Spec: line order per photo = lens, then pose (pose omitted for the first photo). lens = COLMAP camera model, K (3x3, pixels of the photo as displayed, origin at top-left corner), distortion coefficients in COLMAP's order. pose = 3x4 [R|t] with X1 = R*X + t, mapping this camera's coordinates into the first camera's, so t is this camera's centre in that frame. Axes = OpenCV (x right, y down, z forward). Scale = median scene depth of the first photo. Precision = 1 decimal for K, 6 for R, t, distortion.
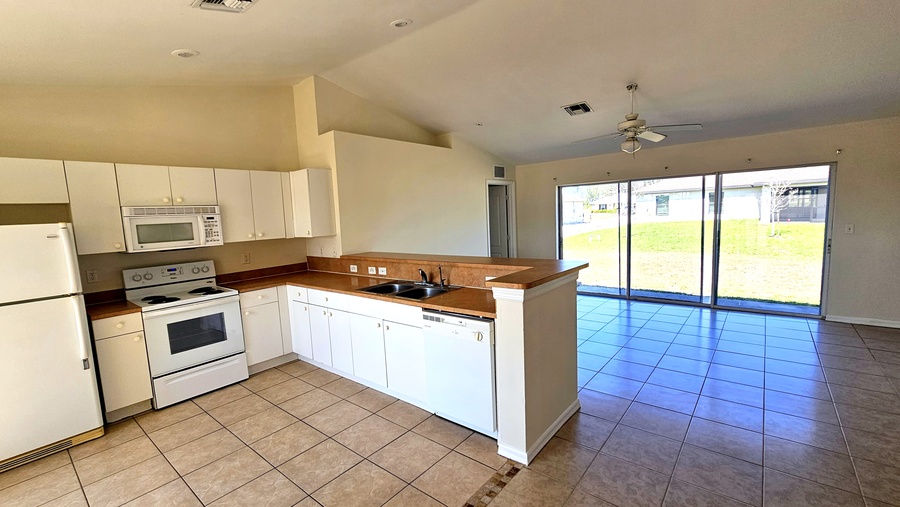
lens RADIAL K [[376.0, 0, 442.3], [0, 376.0, 254.6], [0, 0, 1]] dist [-0.004186, -0.000782]
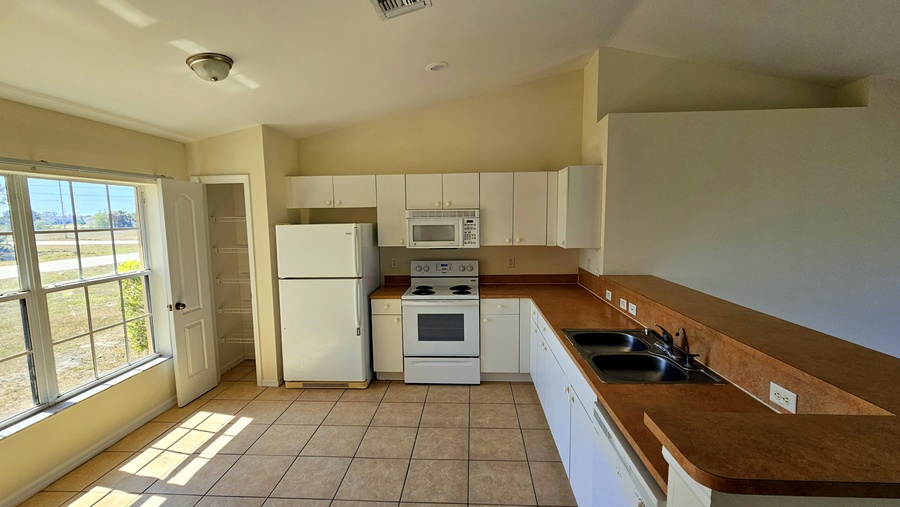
lens RADIAL K [[376.0, 0, 453.1], [0, 376.0, 255.8], [0, 0, 1]] dist [-0.004186, -0.000782]
pose [[0.604835, 0.121529, -0.787023, 0.192148], [-0.101869, 0.991975, 0.074890, -0.078416], [0.789808, 0.034877, 0.612361, 0.340627]]
